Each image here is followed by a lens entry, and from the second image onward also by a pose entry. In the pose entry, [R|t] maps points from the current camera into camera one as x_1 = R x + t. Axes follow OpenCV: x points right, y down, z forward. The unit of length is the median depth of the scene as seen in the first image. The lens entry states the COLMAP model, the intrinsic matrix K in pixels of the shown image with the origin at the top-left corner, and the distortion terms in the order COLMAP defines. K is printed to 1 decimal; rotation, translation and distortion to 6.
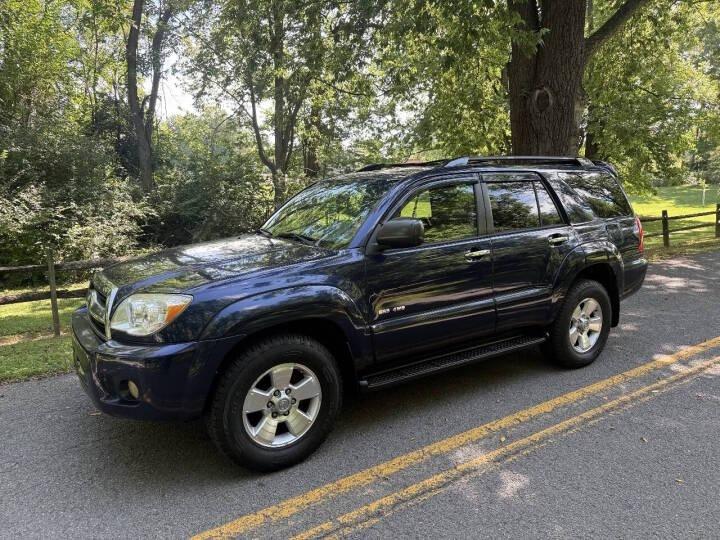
lens RADIAL K [[500.6, 0, 359.6], [0, 500.6, 280.4], [0, 0, 1]] dist [0.060714, -0.079700]
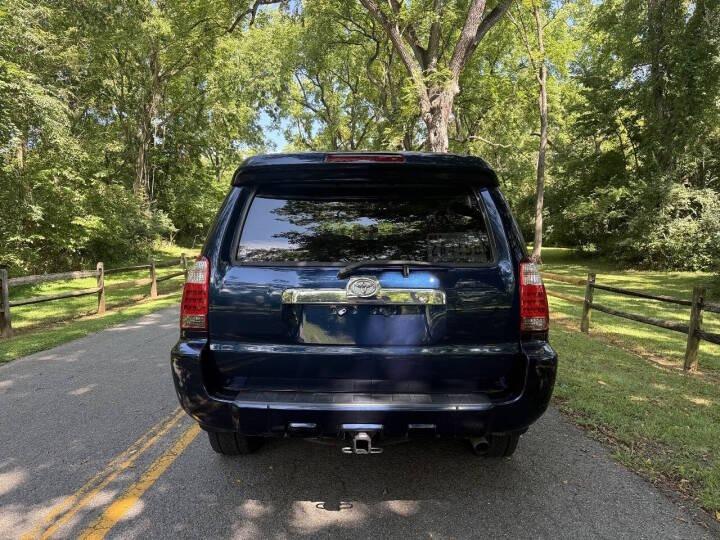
lens RADIAL K [[500.6, 0, 359.6], [0, 500.6, 280.4], [0, 0, 1]] dist [0.060714, -0.079700]
pose [[-0.561306, 0.062515, -0.825244, 0.952914], [-0.147787, 0.973545, 0.174269, -0.236357], [0.814306, 0.219778, -0.537218, 1.537412]]
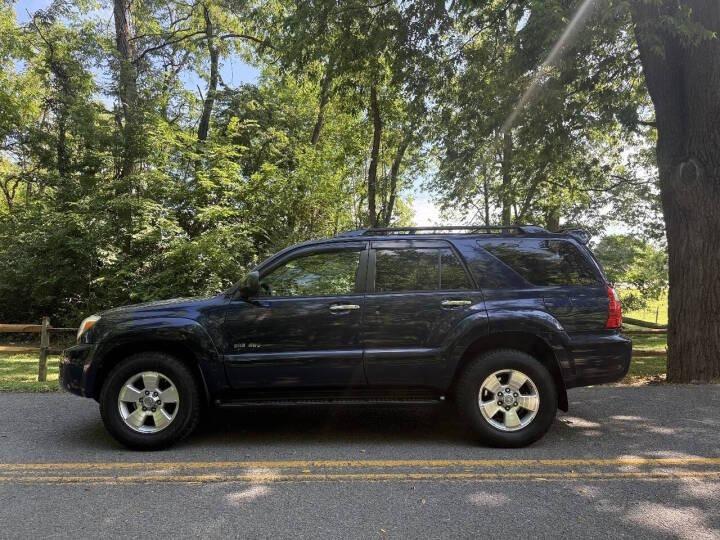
lens RADIAL K [[501.7, 0, 357.1], [0, 501.7, 286.0], [0, 0, 1]] dist [0.046746, -0.052815]
pose [[0.837062, -0.003075, -0.547099, 0.719181], [-0.104798, 0.980566, -0.165853, 0.066490], [0.536977, 0.196164, 0.820472, 0.057734]]
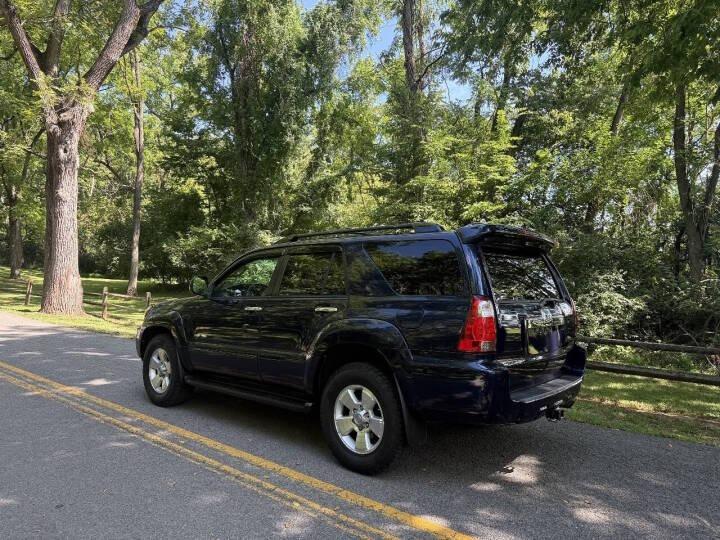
lens RADIAL K [[500.6, 0, 359.6], [0, 500.6, 280.4], [0, 0, 1]] dist [0.060714, -0.079700]
pose [[0.272957, 0.007807, -0.961995, 1.243862], [-0.197060, 0.979217, -0.047967, -0.096287], [0.941627, 0.202664, 0.268823, 0.733208]]
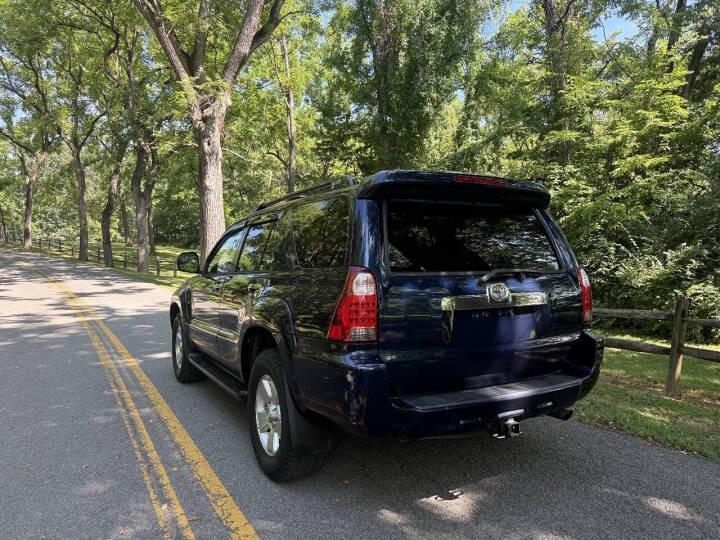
lens RADIAL K [[500.6, 0, 359.6], [0, 500.6, 280.4], [0, 0, 1]] dist [0.060714, -0.079700]
pose [[-0.060887, 0.051197, -0.996831, 1.133376], [-0.177815, 0.982153, 0.061305, -0.162244], [0.982179, 0.180984, -0.050697, 1.127566]]
